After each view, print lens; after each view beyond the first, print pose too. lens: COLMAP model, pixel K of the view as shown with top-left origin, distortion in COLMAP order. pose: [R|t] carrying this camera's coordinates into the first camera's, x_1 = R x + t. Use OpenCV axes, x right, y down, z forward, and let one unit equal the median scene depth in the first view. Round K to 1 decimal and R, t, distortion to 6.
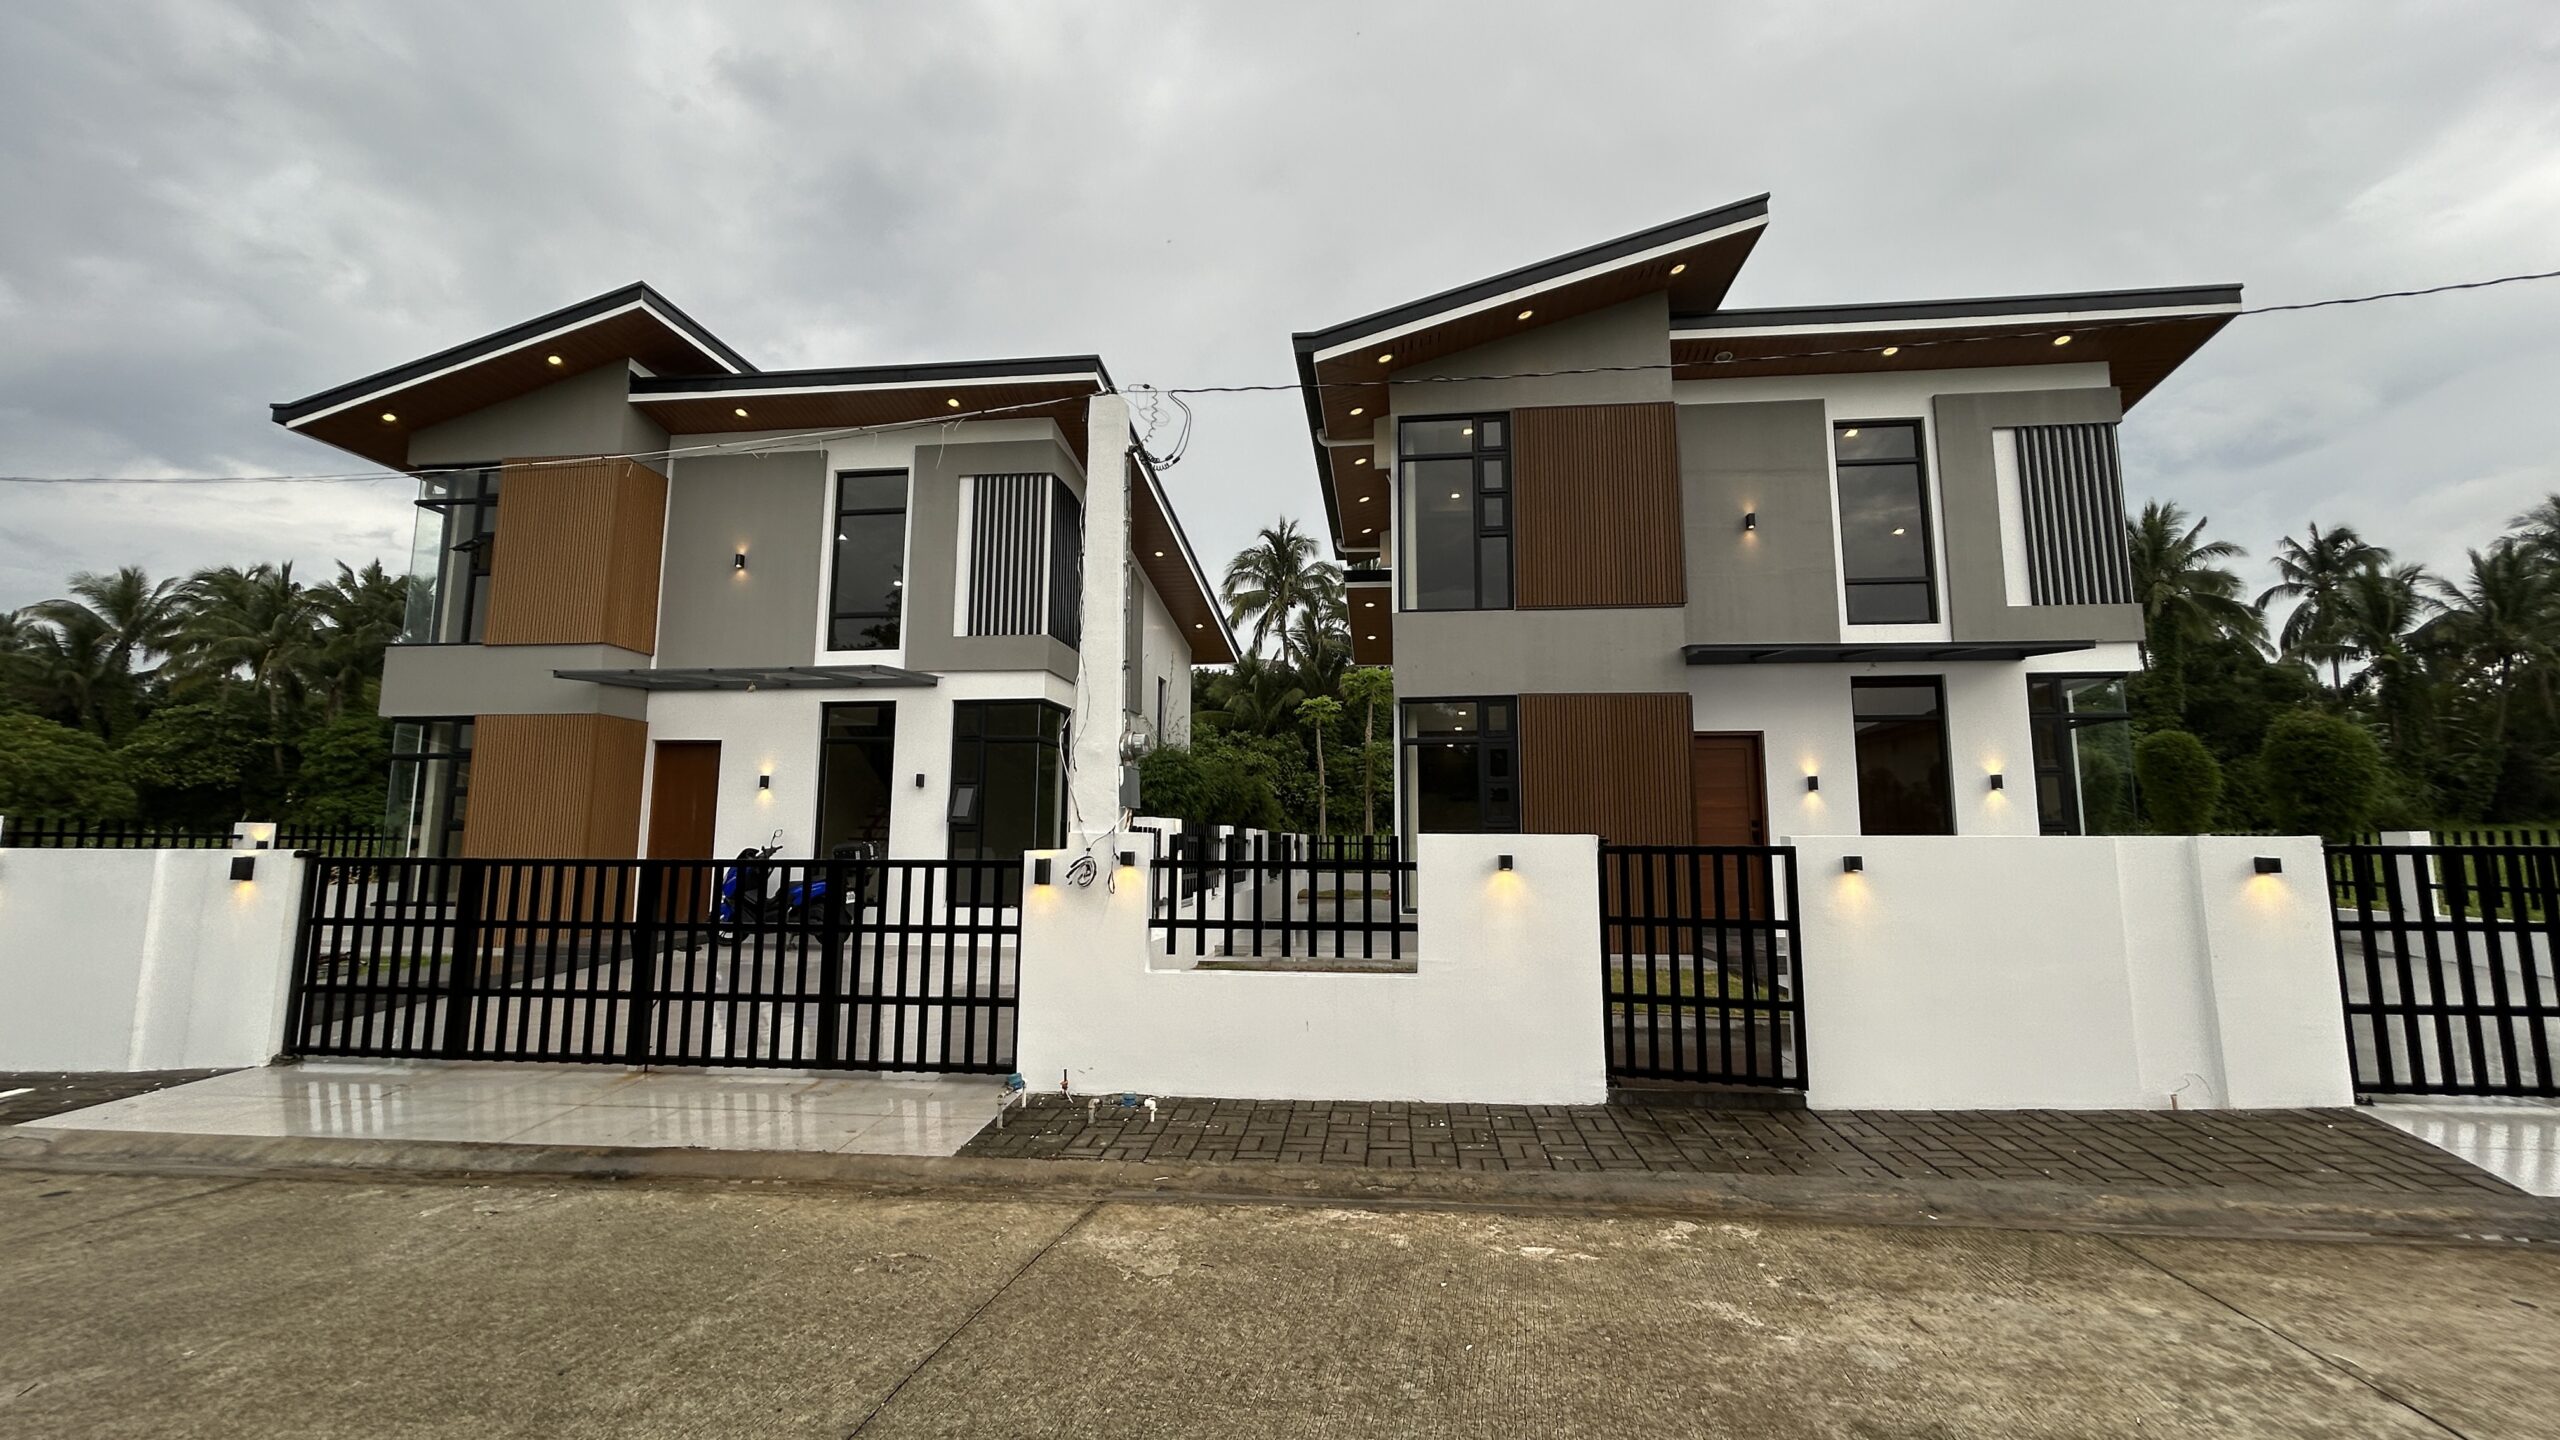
lens RADIAL K [[1028.8, 0, 1281.8], [0, 1028.8, 714.4], [0, 0, 1]] dist [-0.000810, 0.000566]
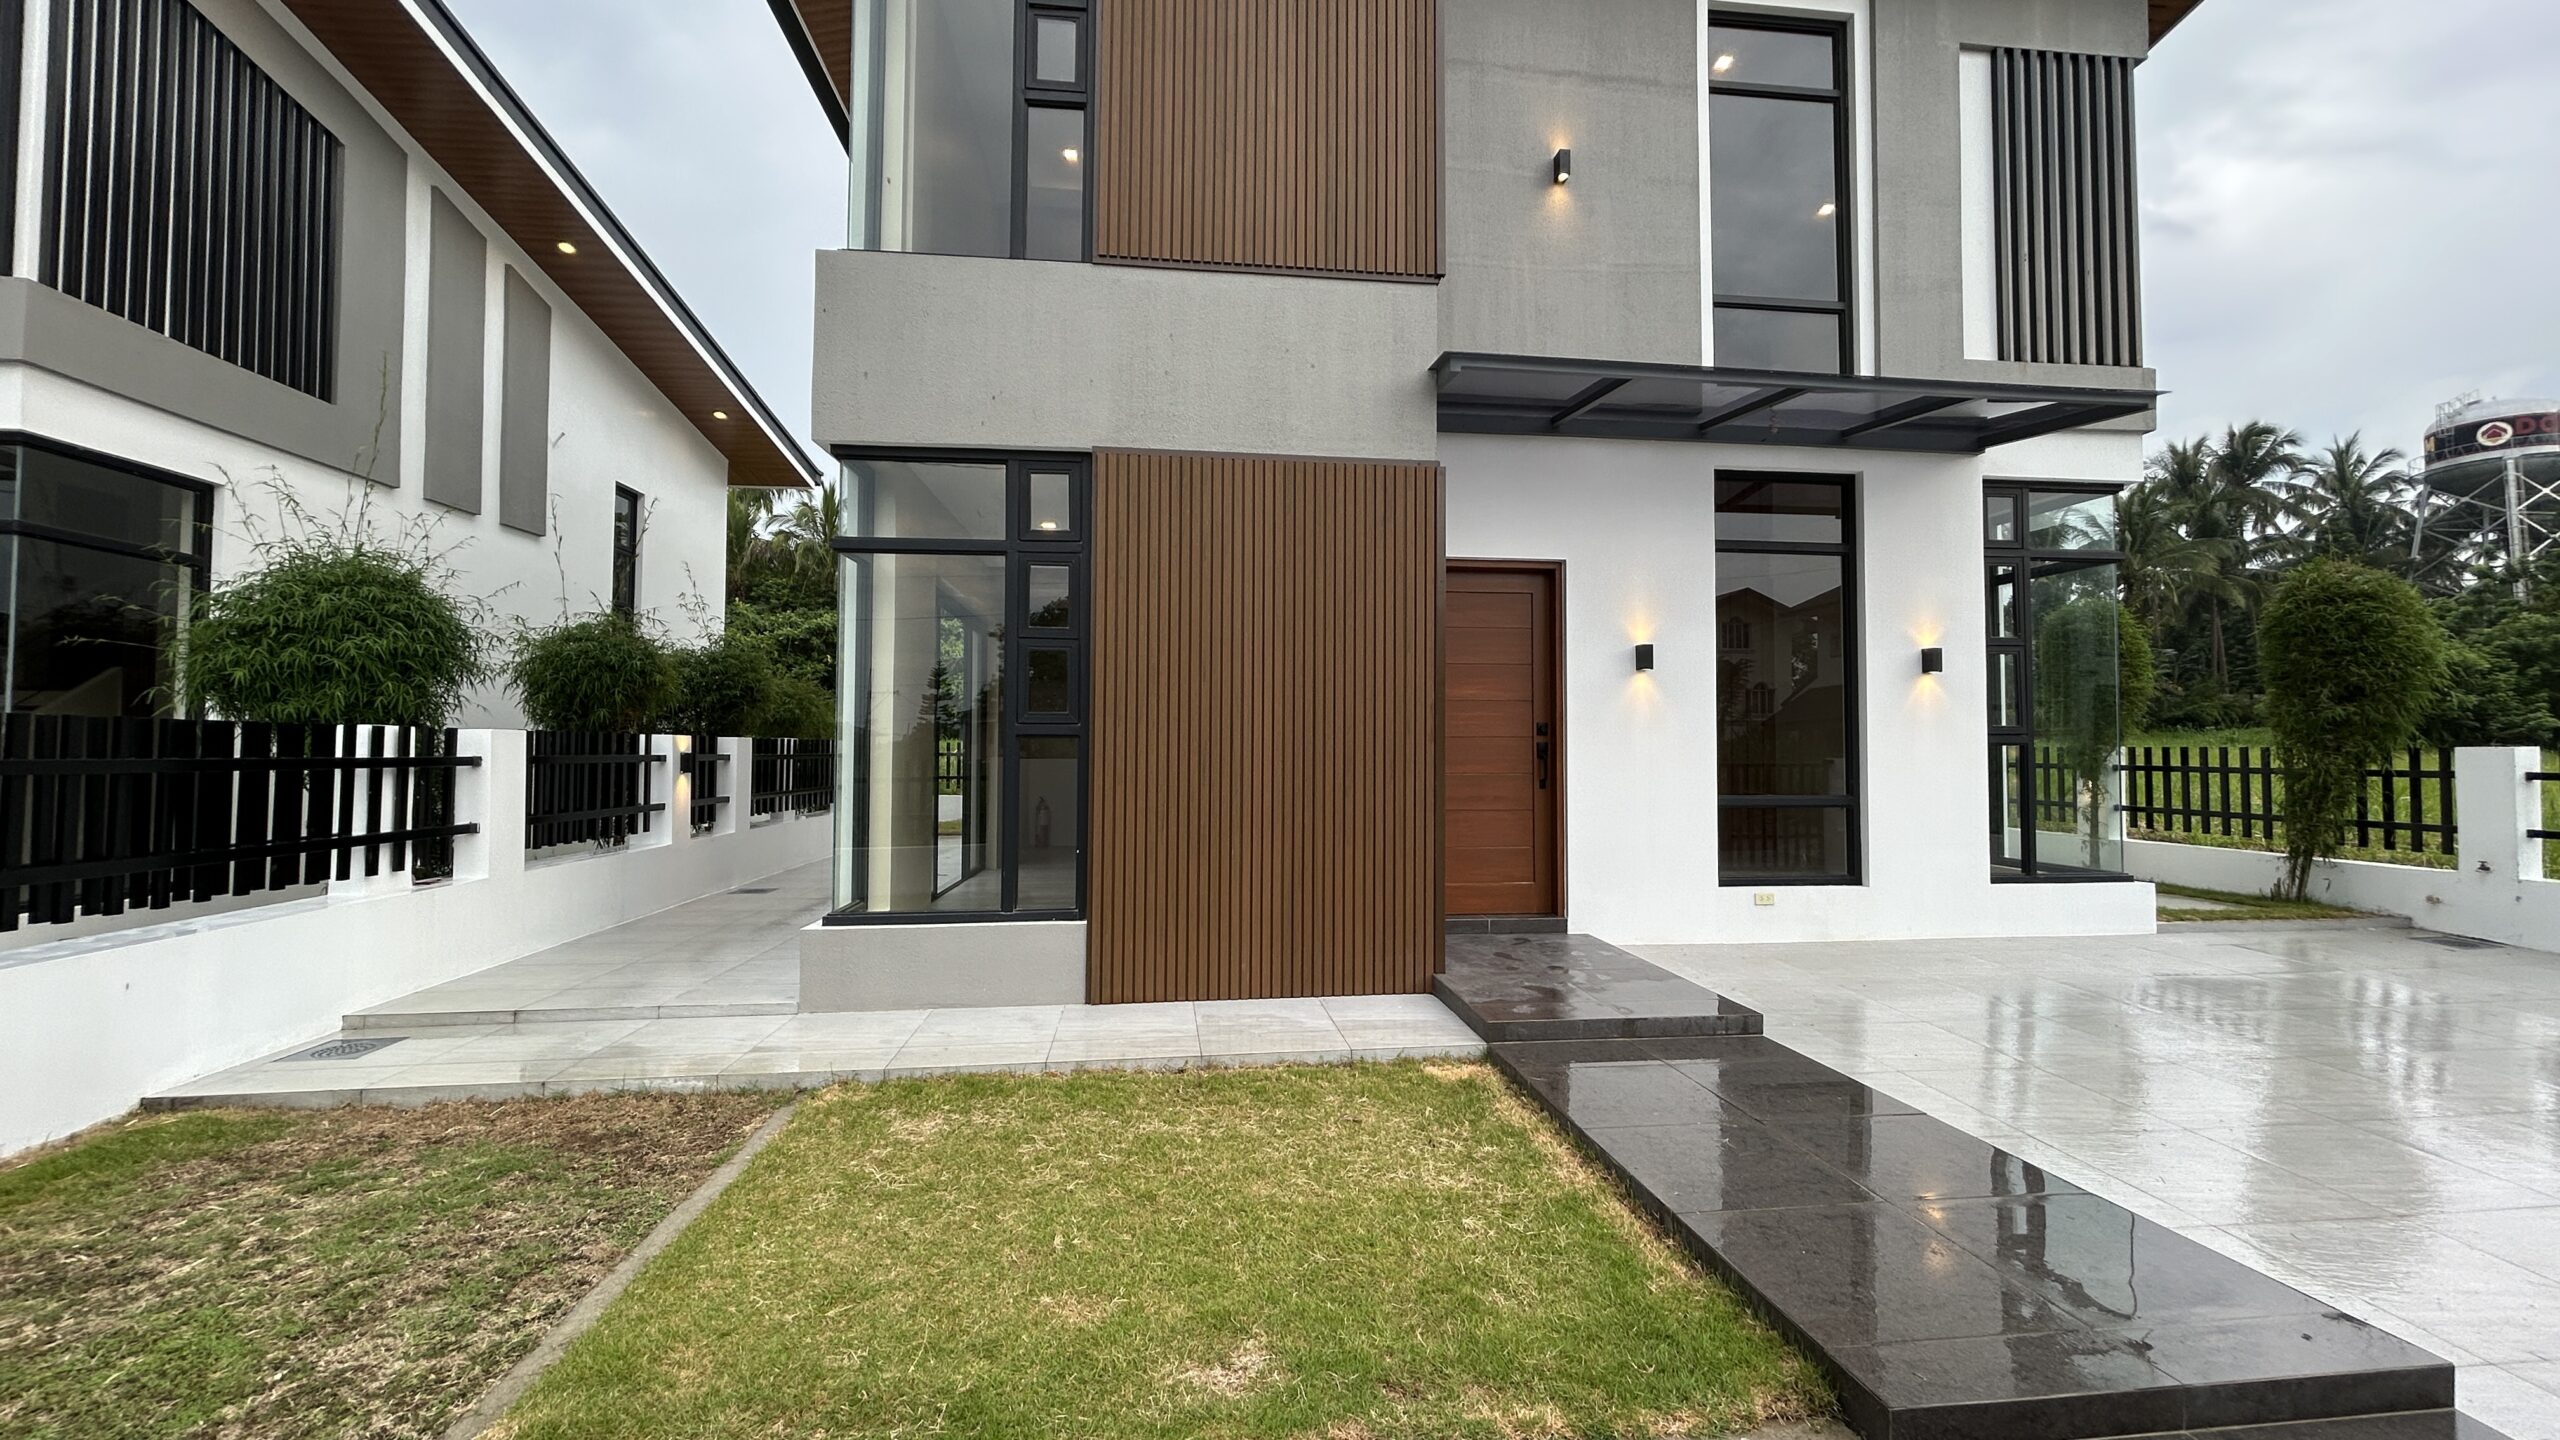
lens RADIAL K [[1028.8, 0, 1281.4], [0, 1028.8, 713.5], [0, 0, 1]] dist [0.000015, 0.001149]
pose [[0.975090, 0.008258, 0.221655, 0.211775], [-0.028661, 0.995620, 0.088988, 0.055570], [-0.219949, -0.093124, 0.971056, 0.523403]]
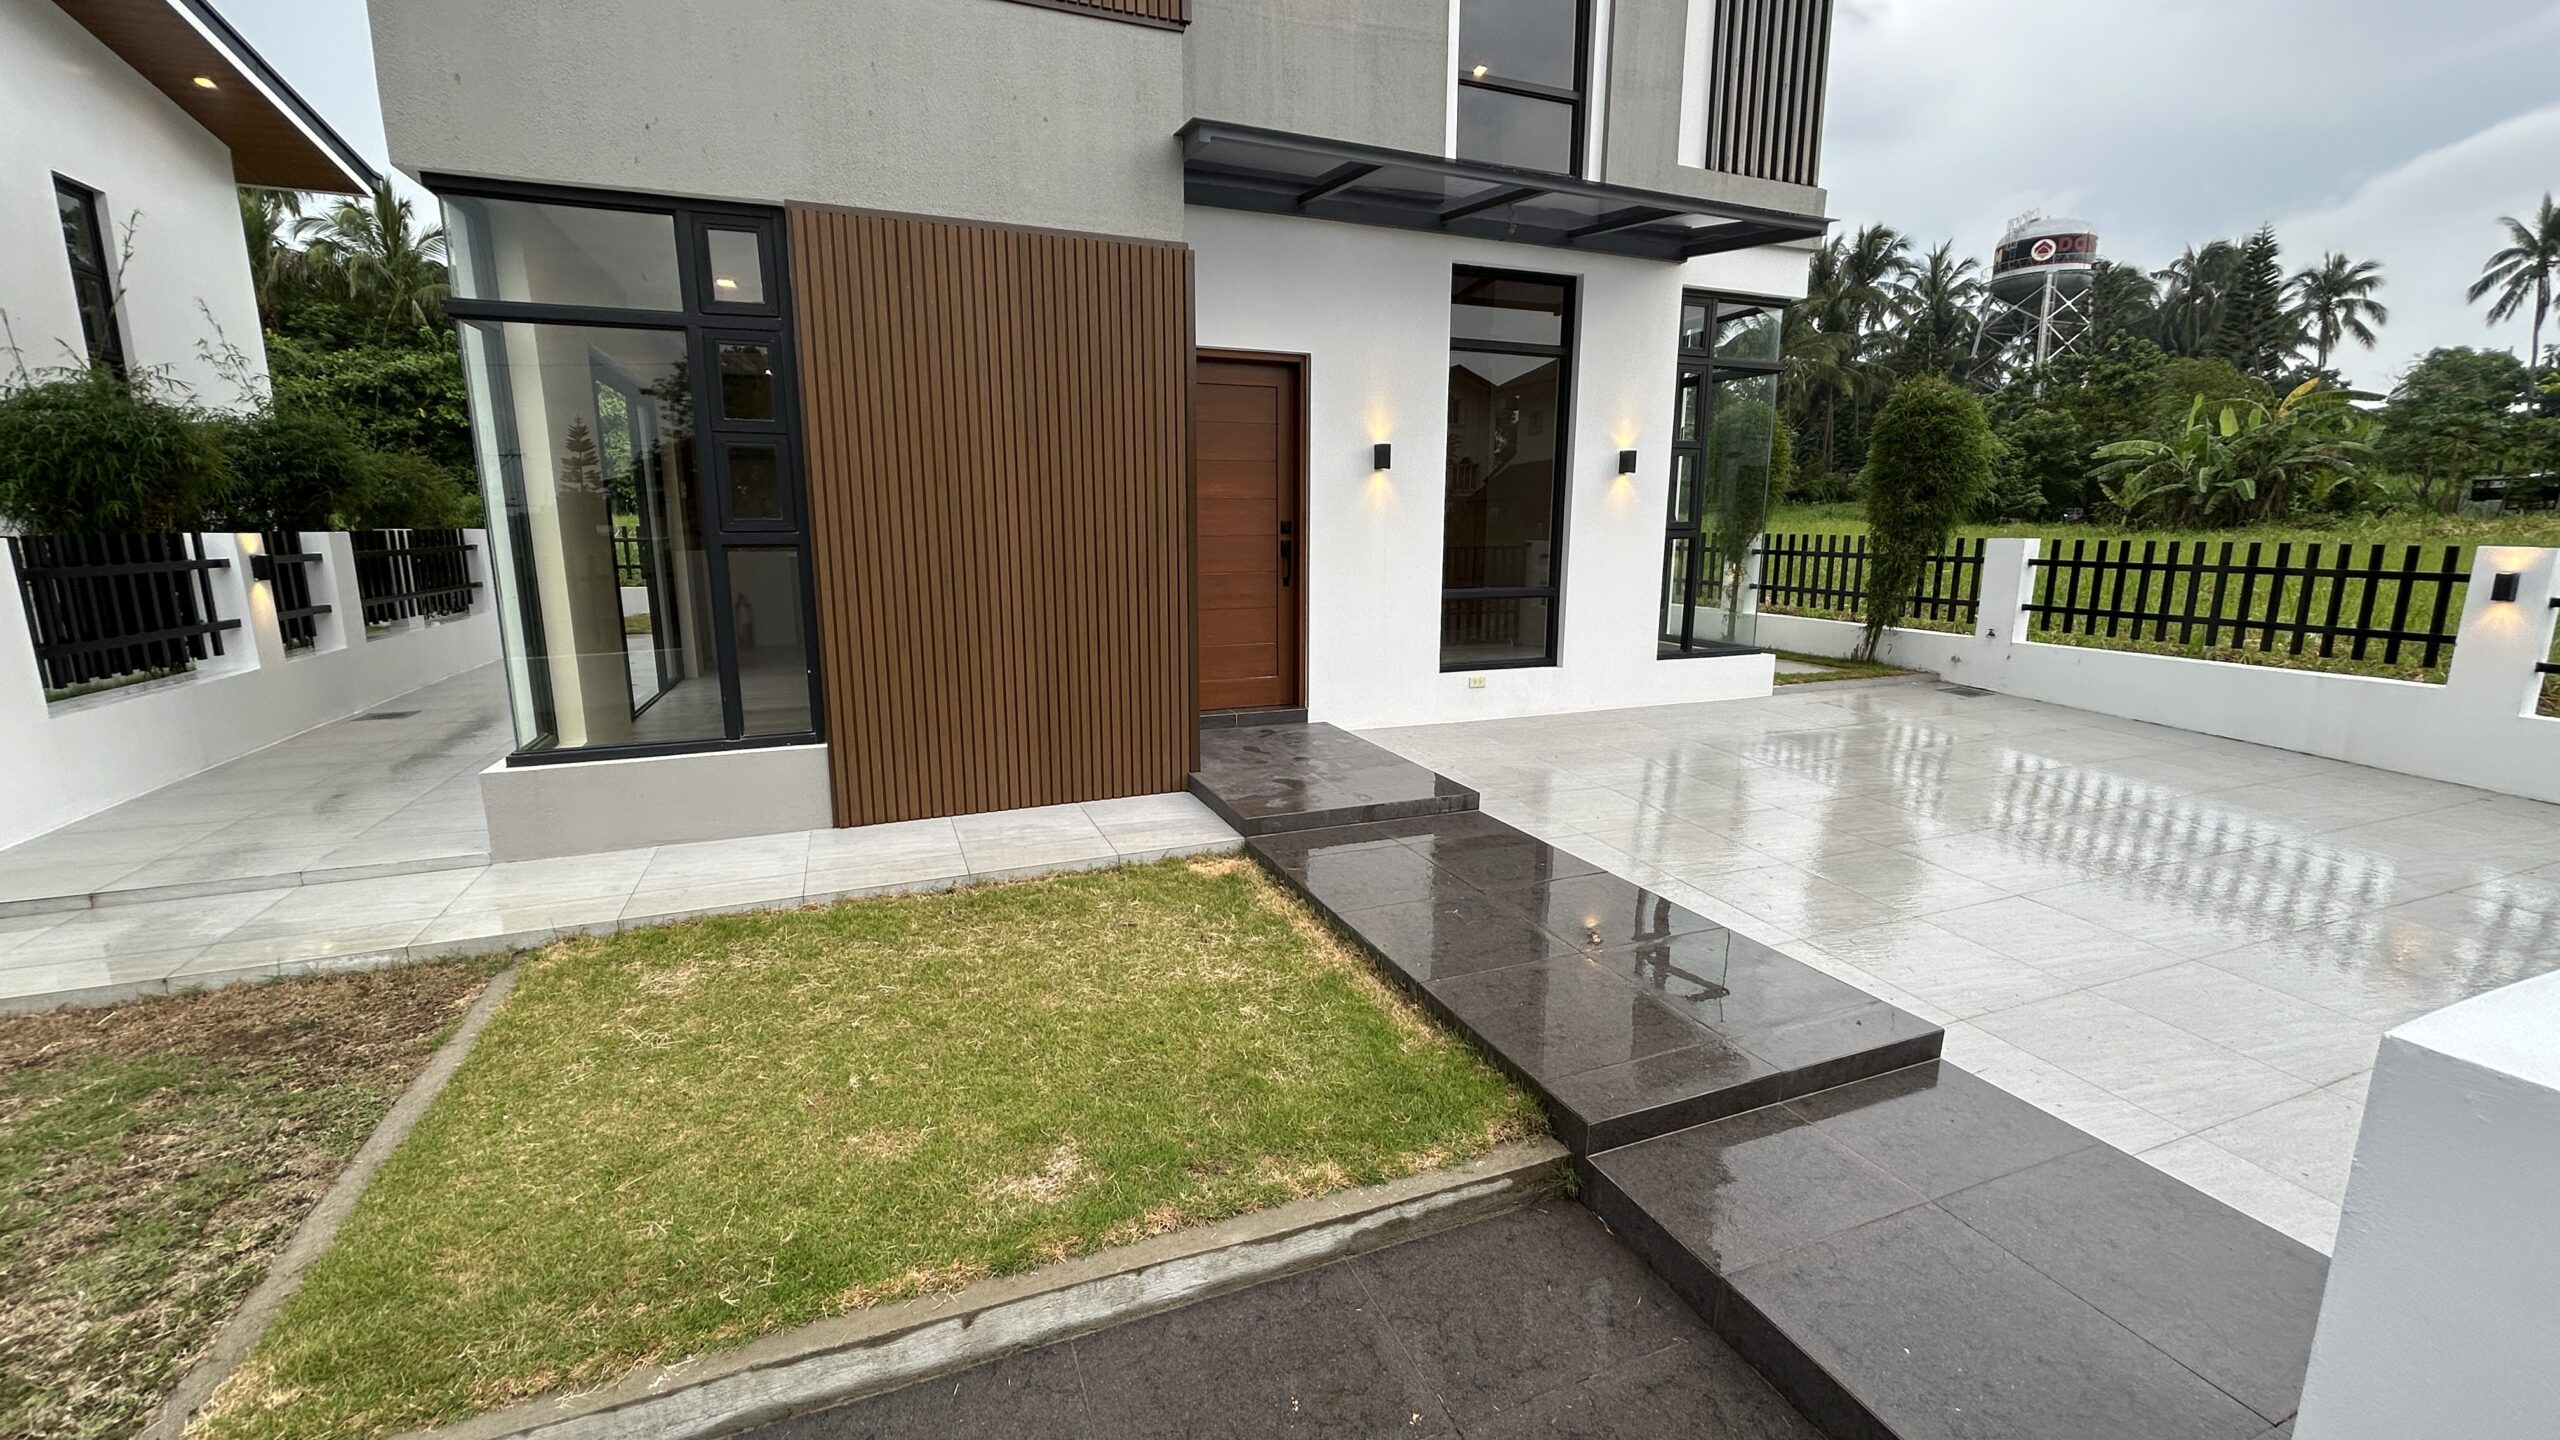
lens RADIAL K [[1028.8, 0, 1281.8], [0, 1028.8, 714.4], [0, 0, 1]] dist [-0.000810, 0.000566]
pose [[0.882547, -0.088924, 0.461739, 0.199588], [-0.058000, 0.953872, 0.294559, 0.040186], [-0.466633, -0.286743, 0.836679, 0.530057]]
